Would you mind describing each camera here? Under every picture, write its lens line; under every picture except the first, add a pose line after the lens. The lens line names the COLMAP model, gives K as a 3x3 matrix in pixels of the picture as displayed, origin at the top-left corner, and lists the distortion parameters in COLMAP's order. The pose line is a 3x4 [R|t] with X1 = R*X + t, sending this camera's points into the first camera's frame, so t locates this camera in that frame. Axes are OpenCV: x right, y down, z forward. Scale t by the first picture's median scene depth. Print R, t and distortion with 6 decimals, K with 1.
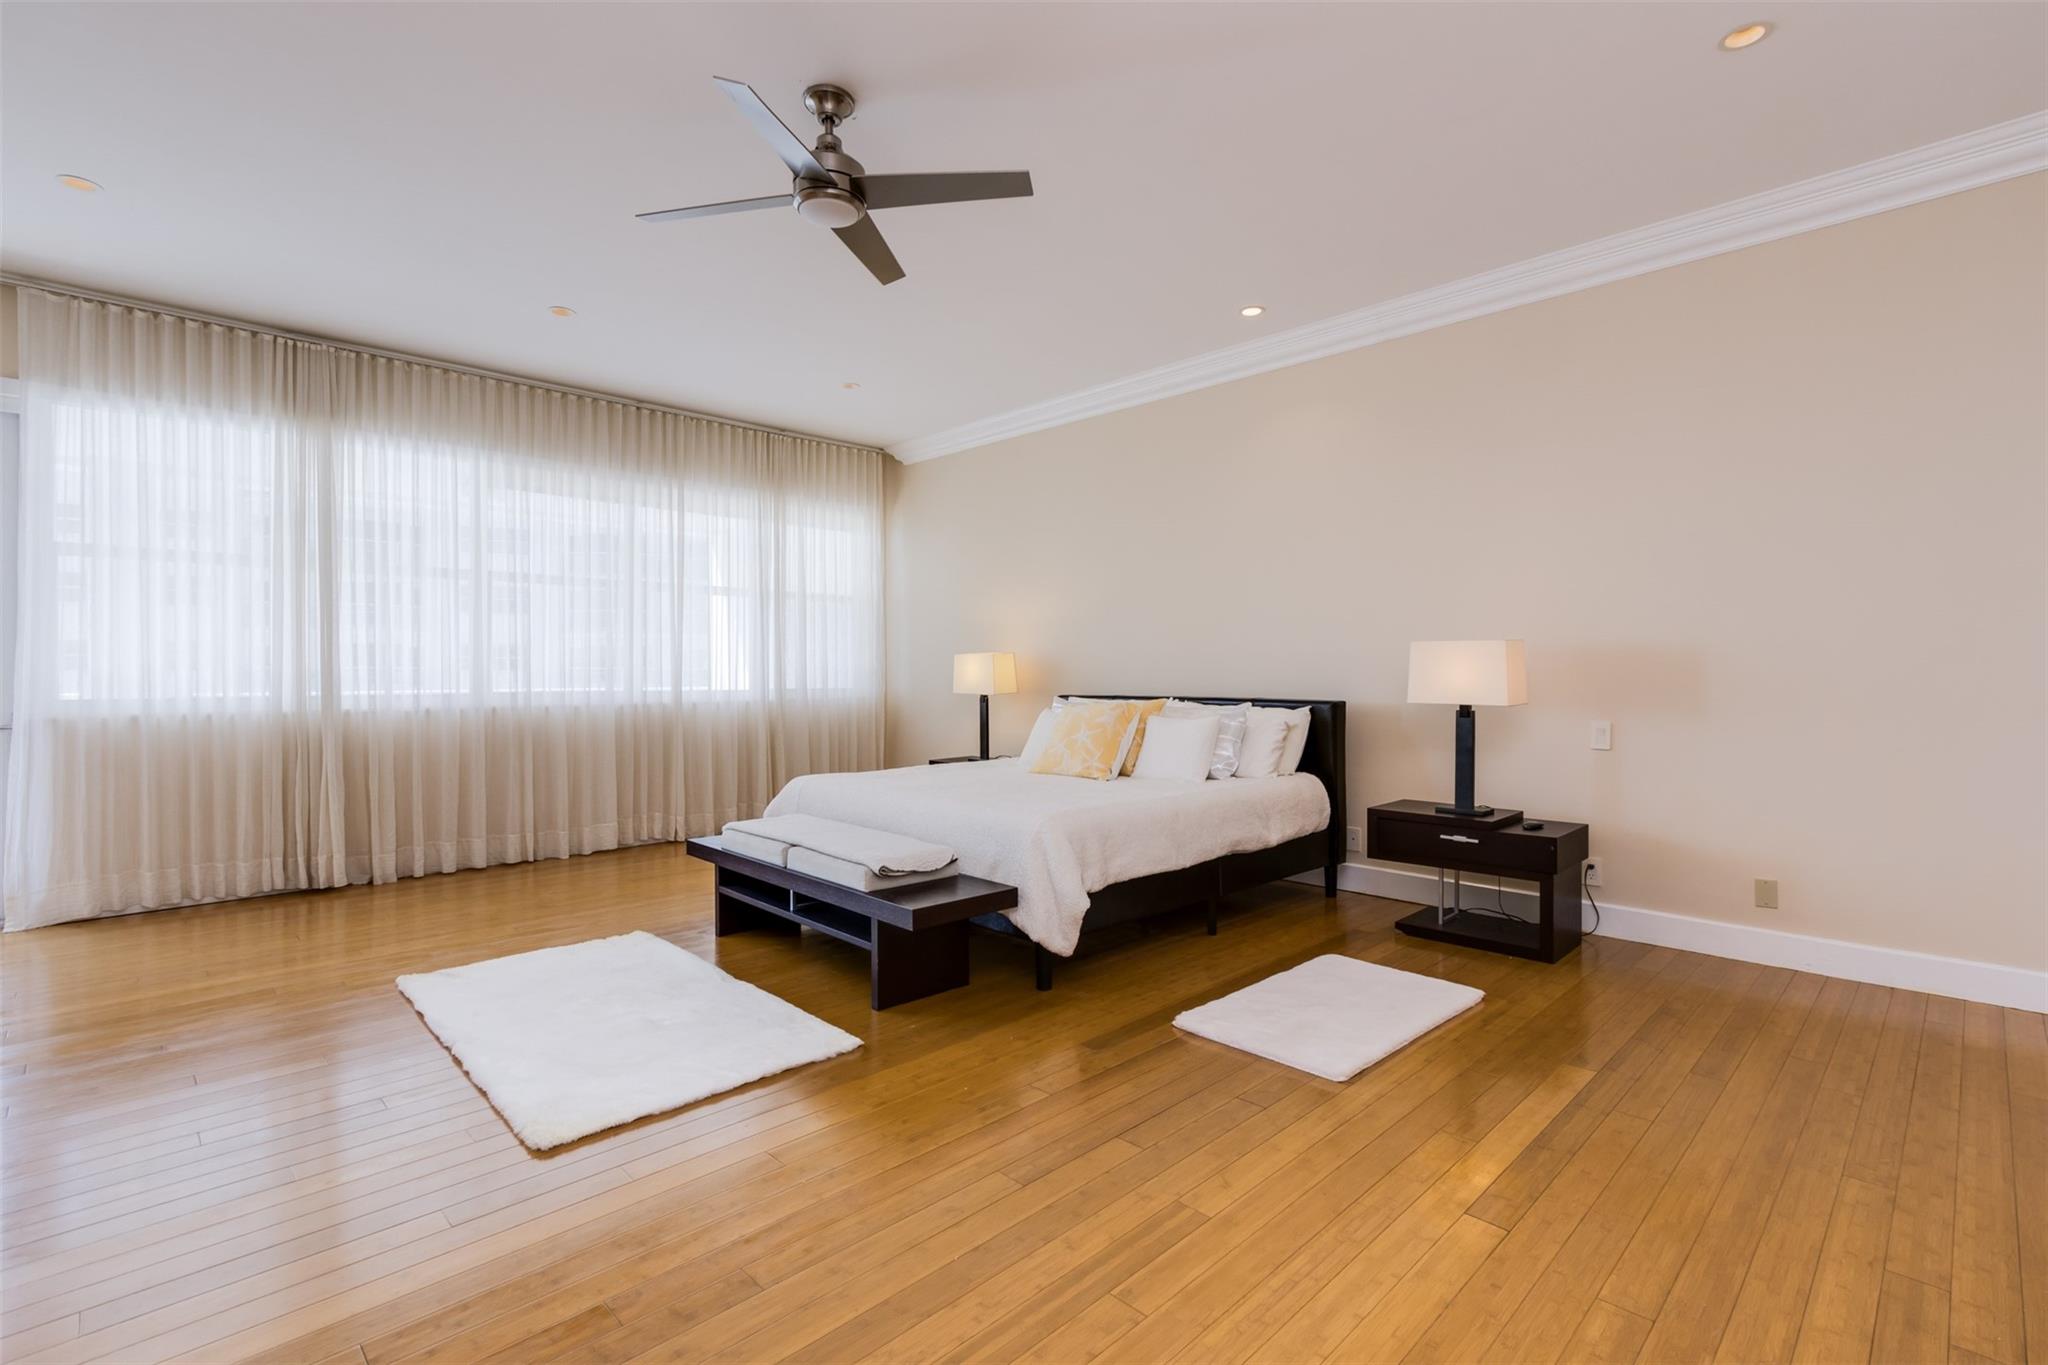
lens RADIAL K [[920.8, 0, 1037.1], [0, 920.8, 677.8], [0, 0, 1]] dist [0.003714, -0.000146]
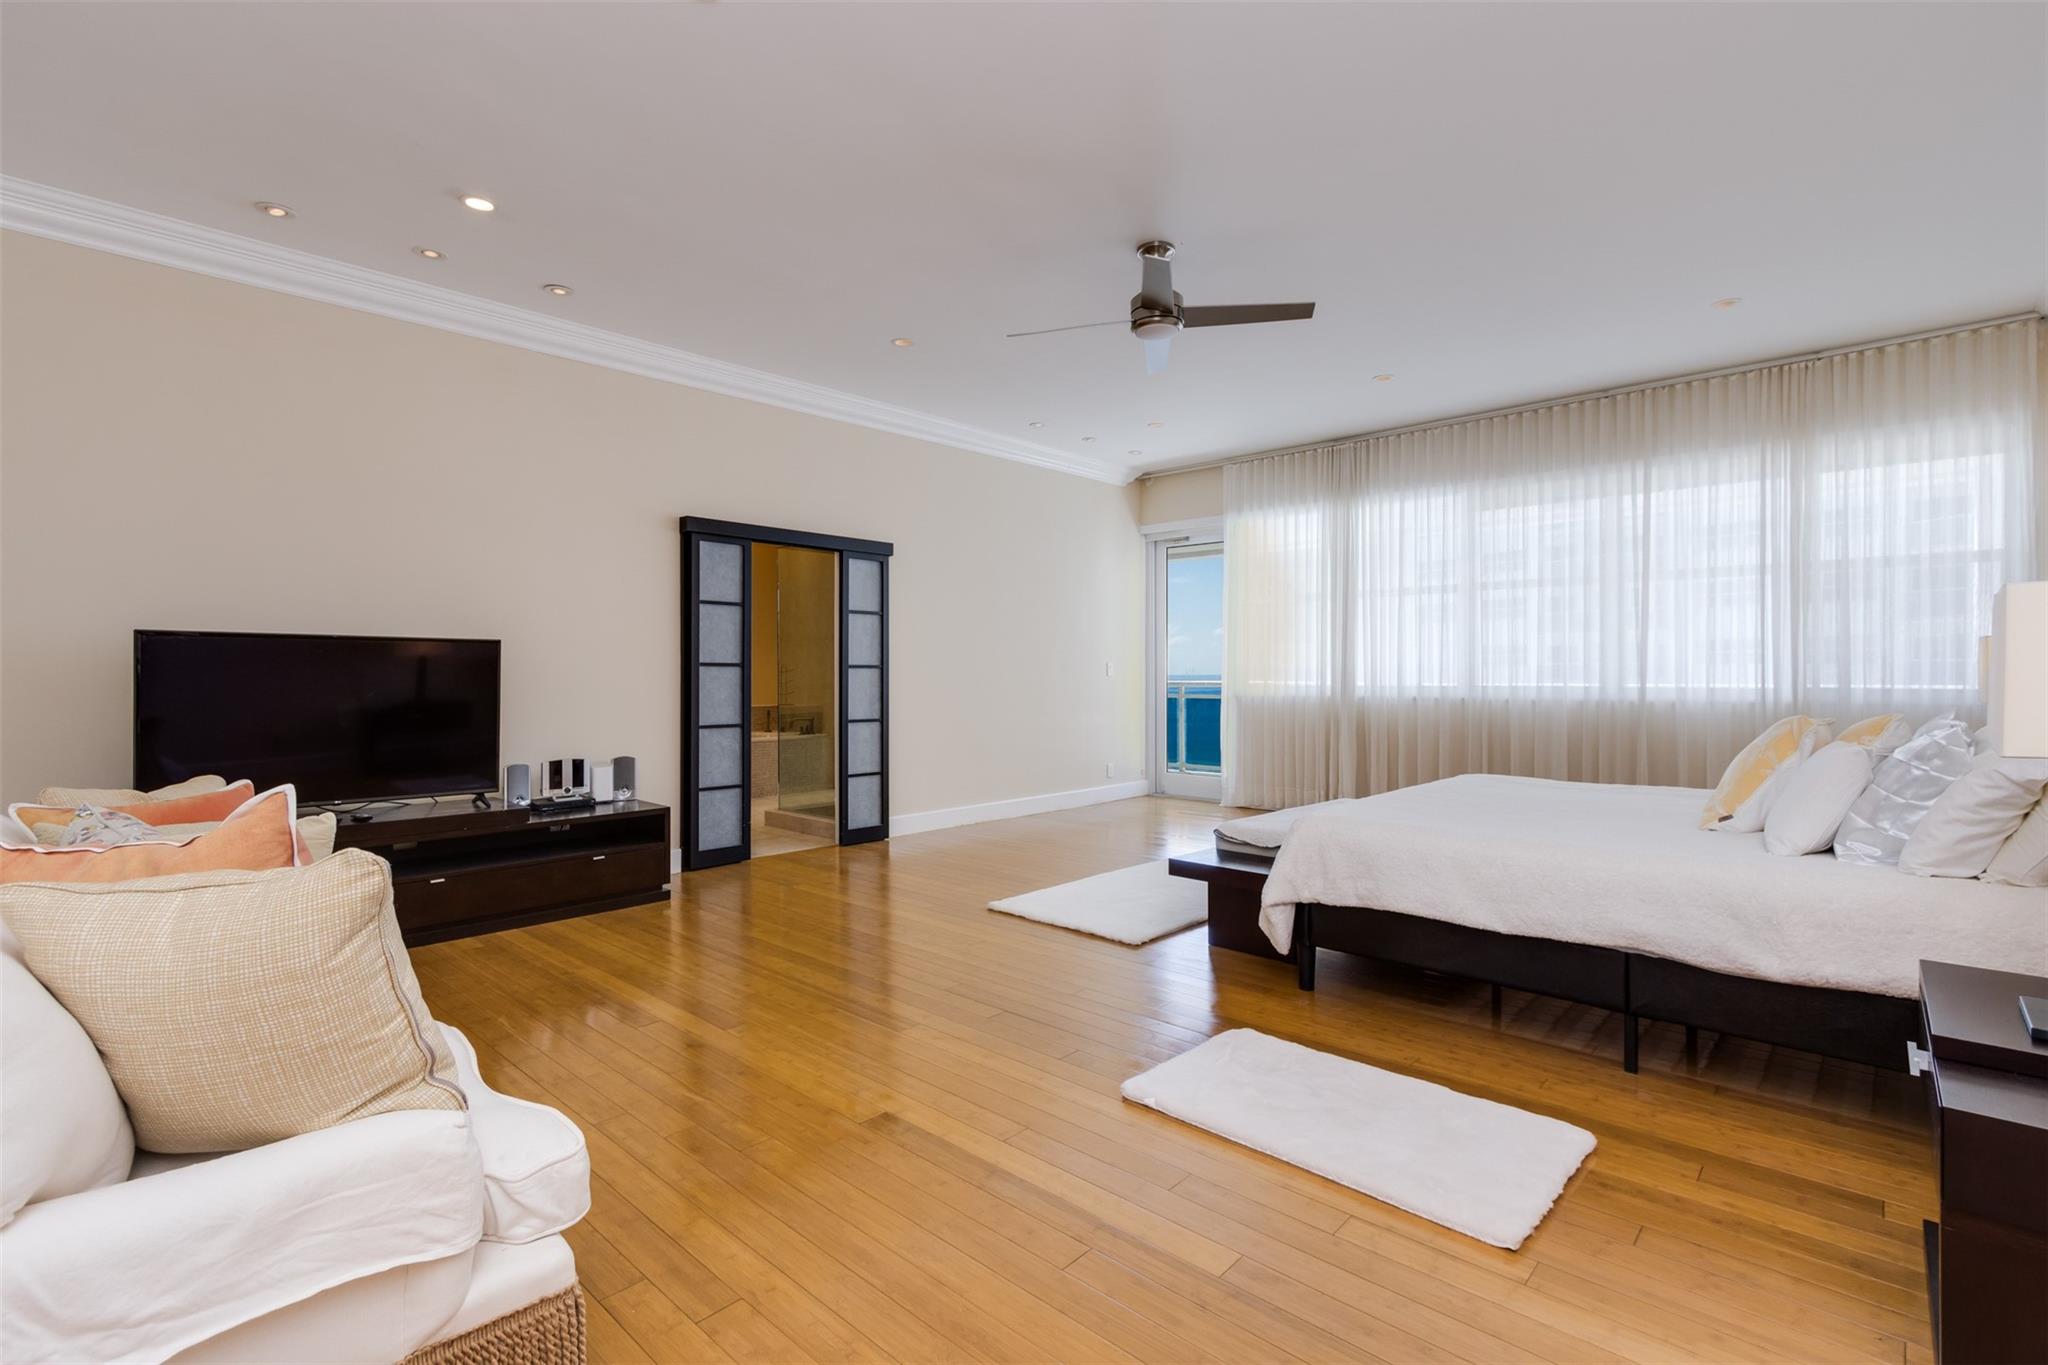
lens RADIAL K [[920.8, 0, 1037.1], [0, 920.8, 677.8], [0, 0, 1]] dist [0.003714, -0.000146]
pose [[0.059668, 0.006286, -0.998198, 0.557698], [0.002092, 0.999977, 0.006423, -0.003020], [0.998216, -0.002471, 0.059653, 0.369715]]
